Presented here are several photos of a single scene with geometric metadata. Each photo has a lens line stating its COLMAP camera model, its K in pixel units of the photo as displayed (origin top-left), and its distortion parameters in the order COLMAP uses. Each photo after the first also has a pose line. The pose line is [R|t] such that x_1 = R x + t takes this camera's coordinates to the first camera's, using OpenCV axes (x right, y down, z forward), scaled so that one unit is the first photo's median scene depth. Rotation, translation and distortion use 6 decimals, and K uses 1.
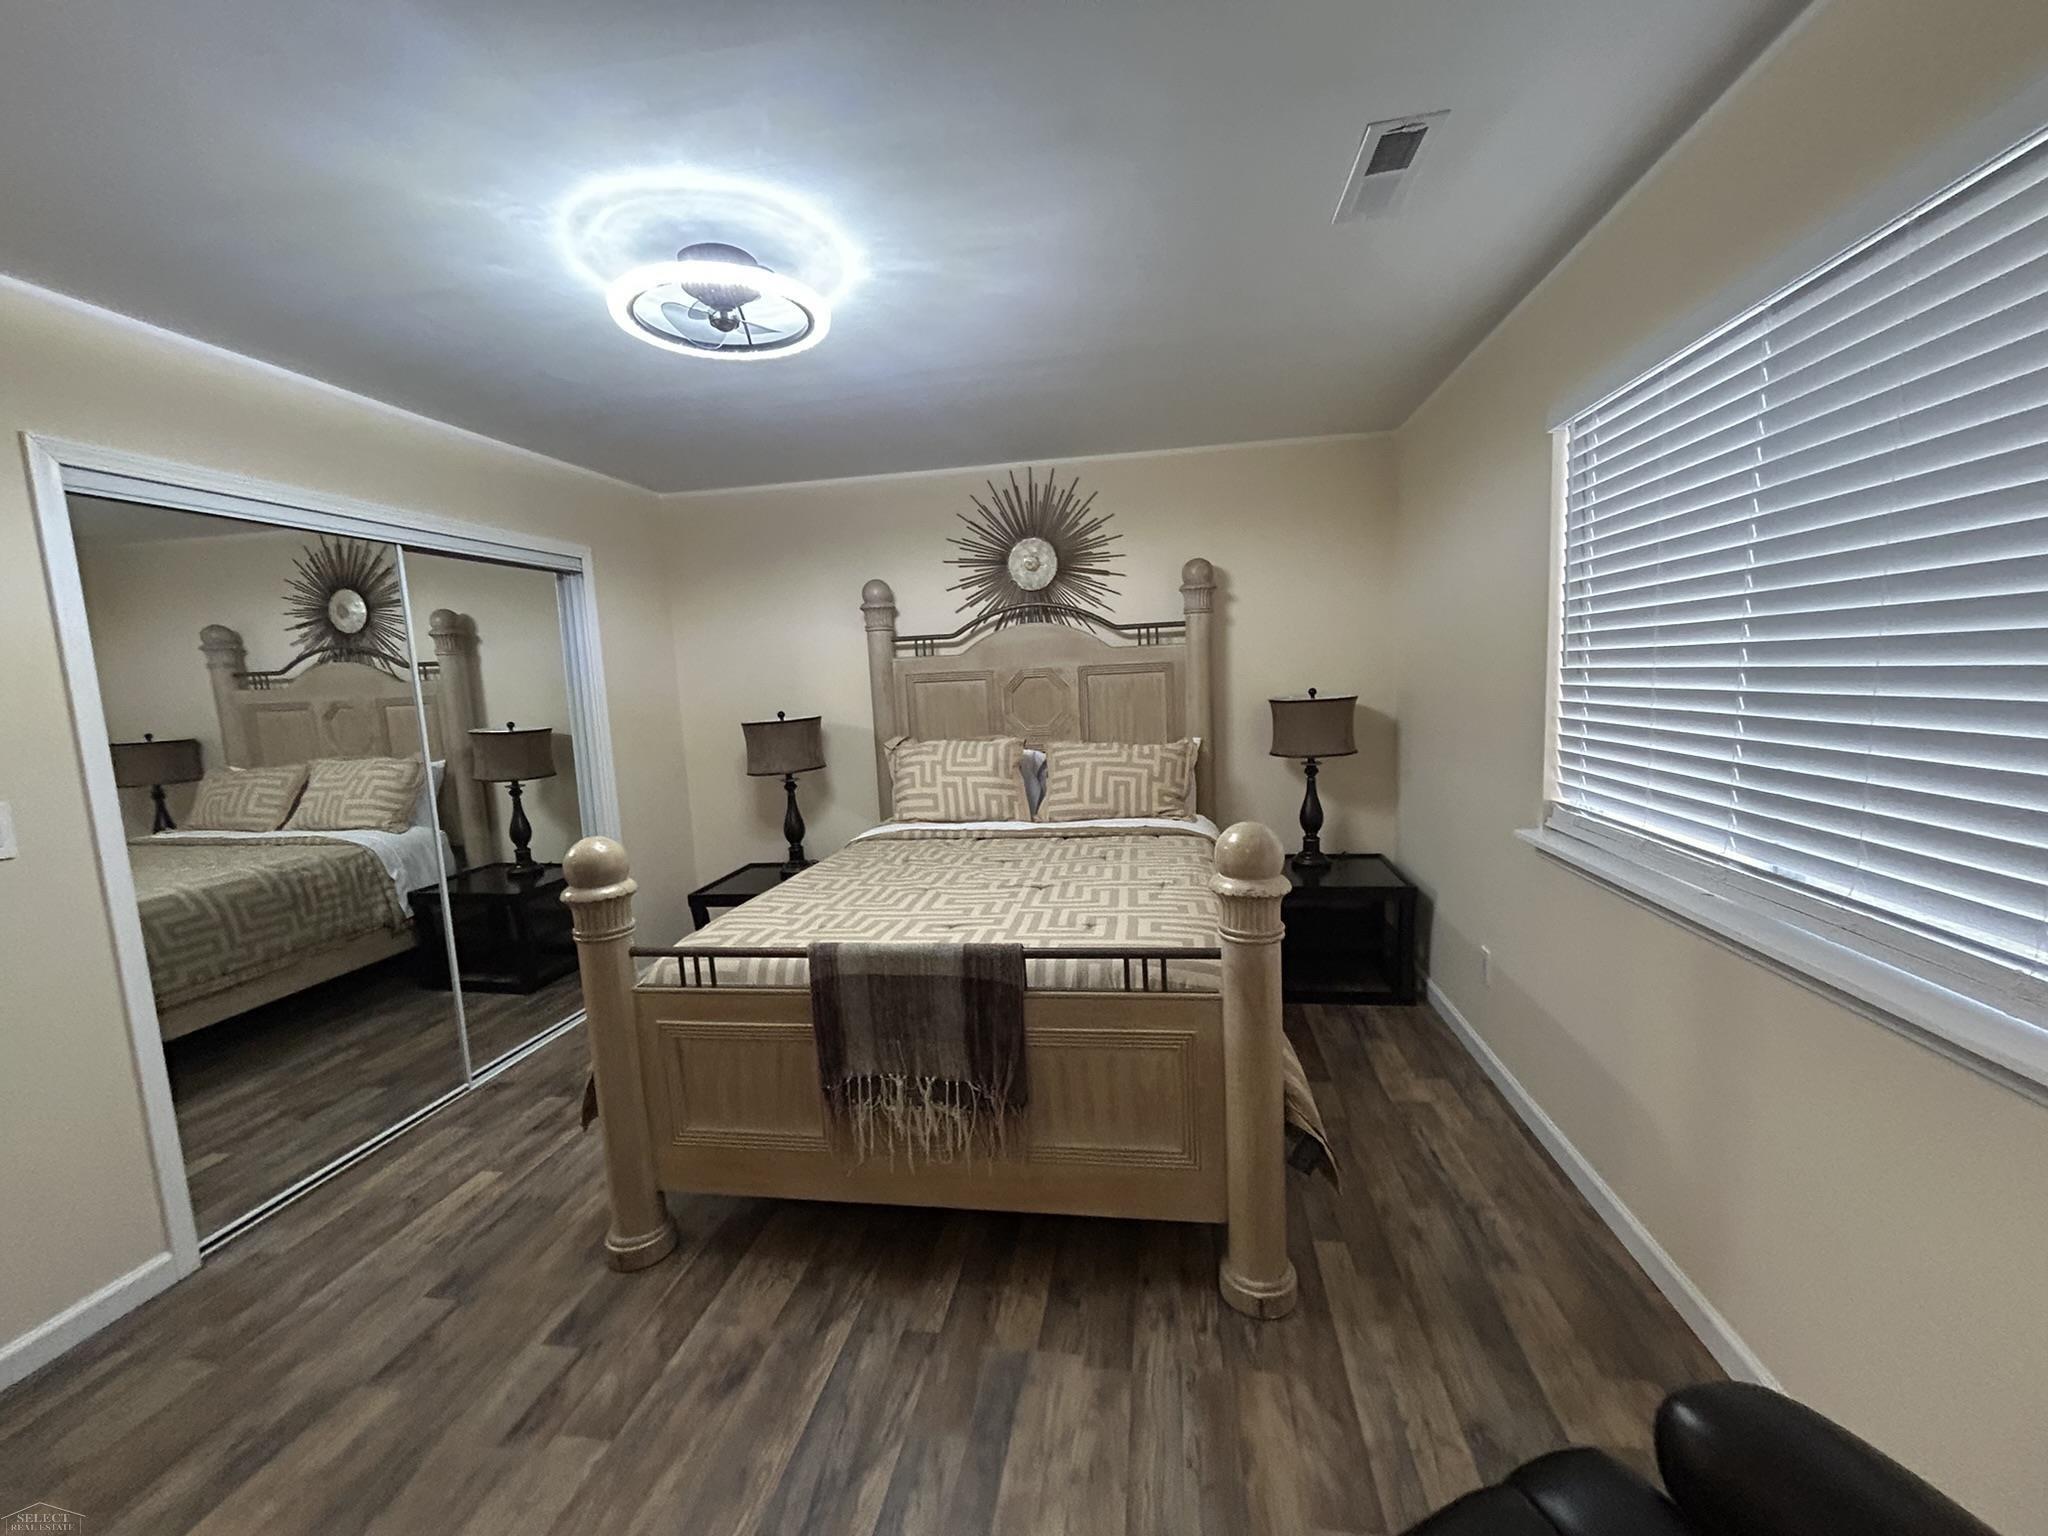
lens RADIAL K [[819.3, 0, 1026.1], [0, 819.3, 770.1], [0, 0, 1]] dist [0.003481, -0.001391]
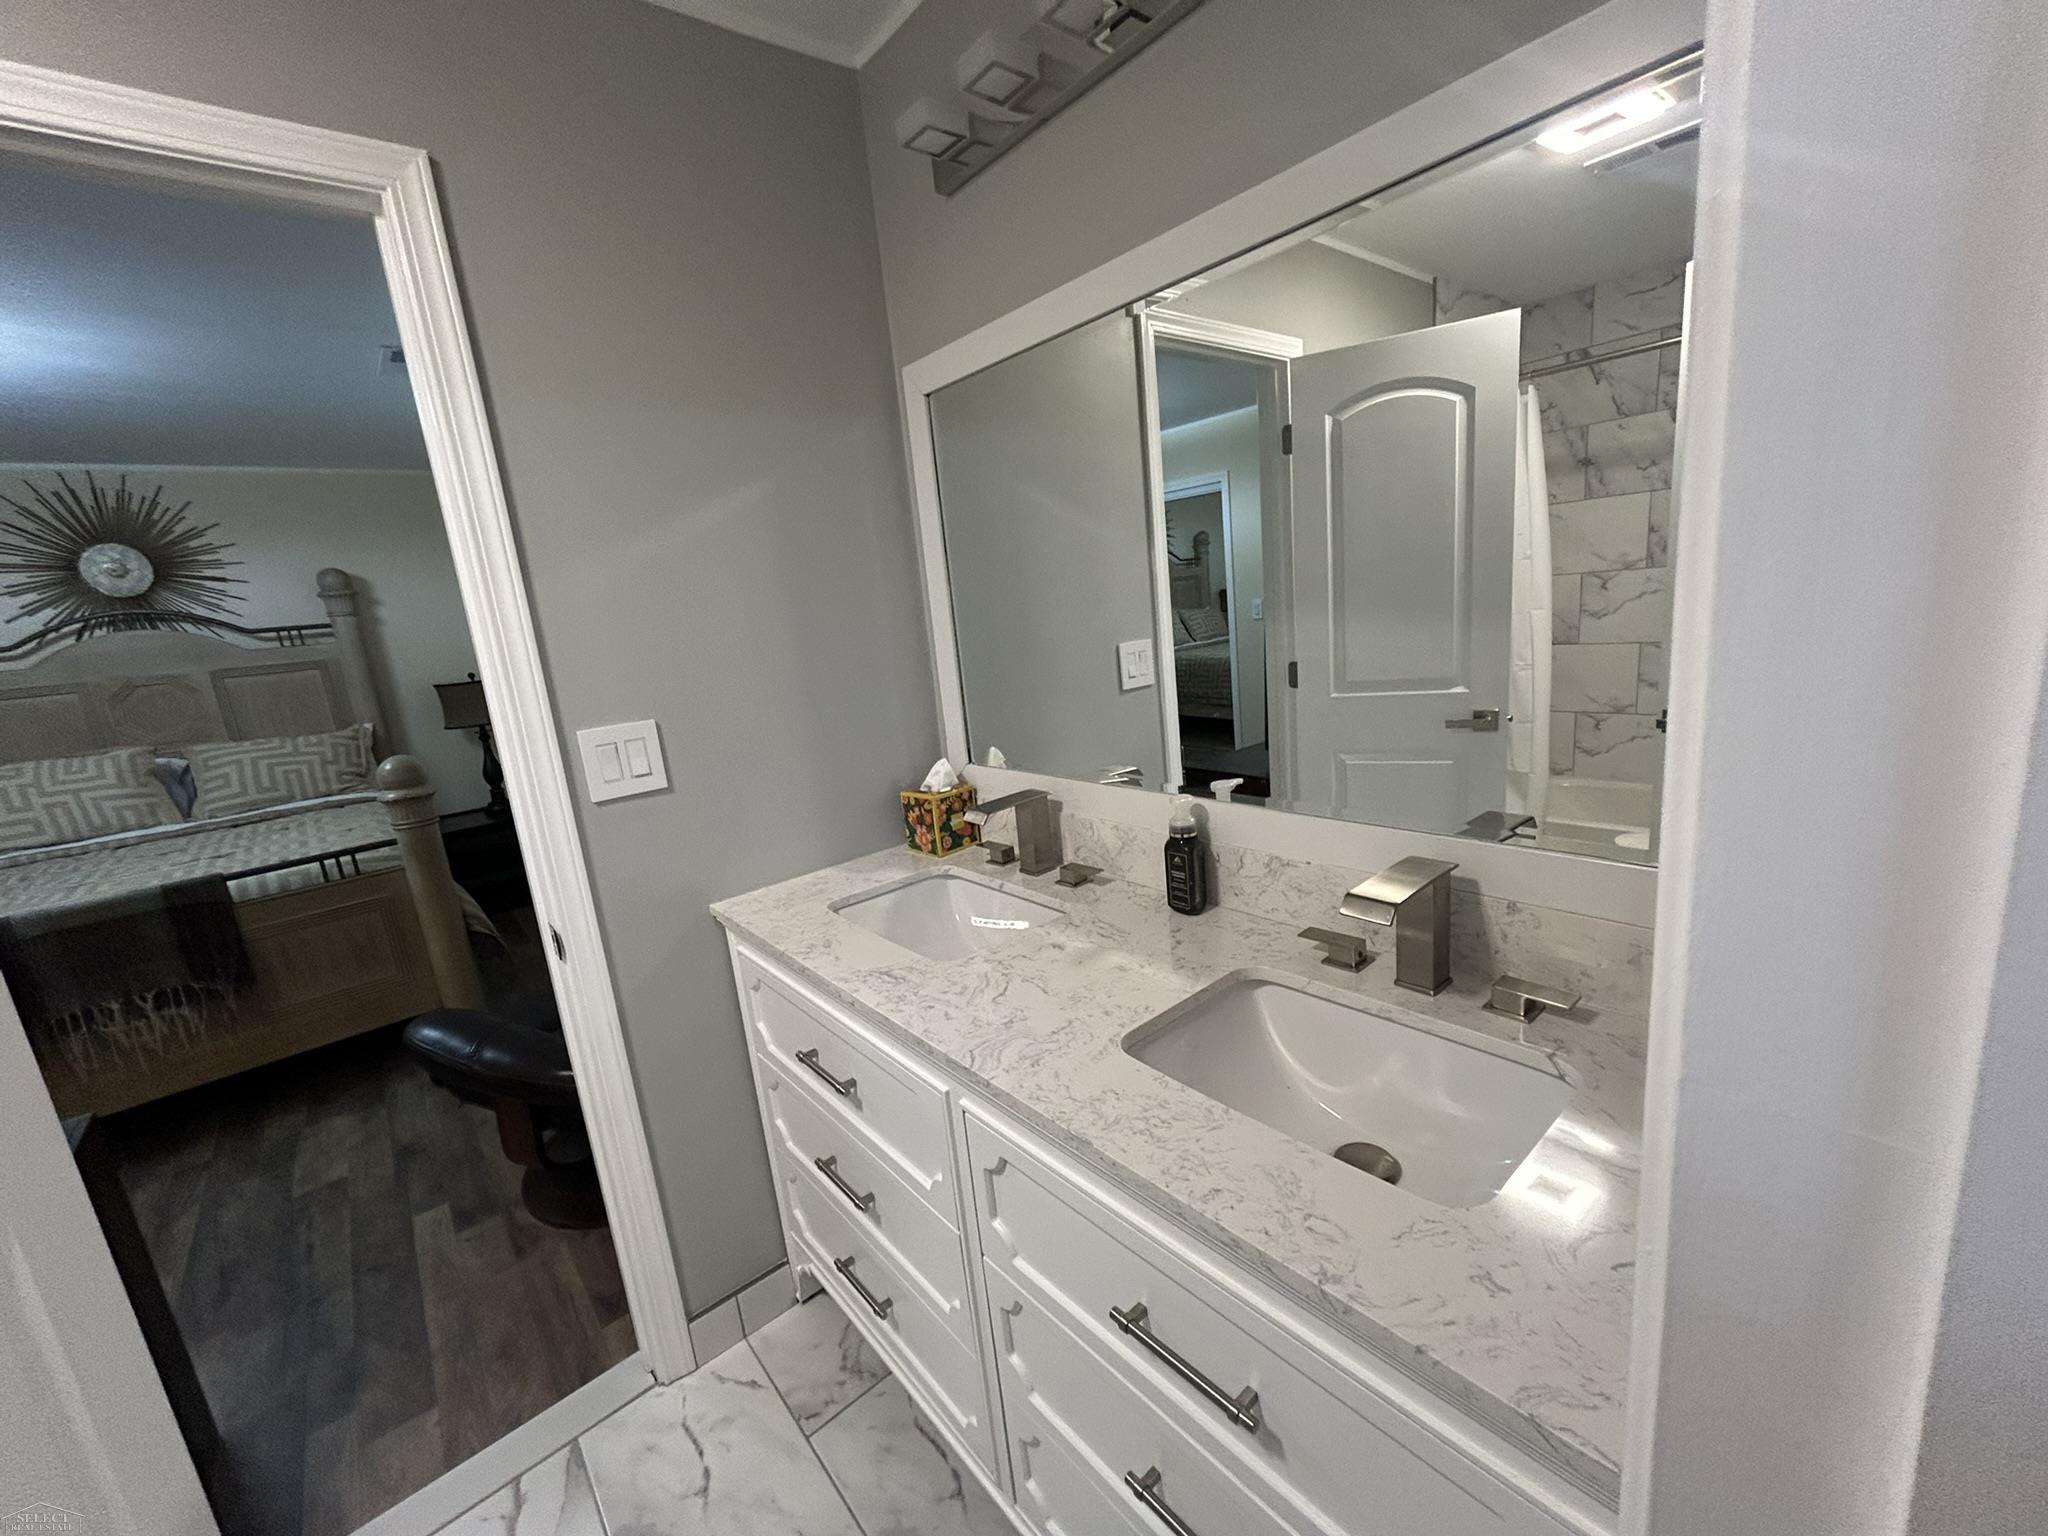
lens RADIAL K [[819.3, 0, 1035.5], [0, 819.3, 770.4], [0, 0, 1]] dist [0.003481, -0.001391]
pose [[0.642885, -0.174743, 0.745764, -0.064565], [0.154680, 0.983188, 0.097032, 0.062081], [-0.750182, 0.052975, 0.659106, -0.491453]]
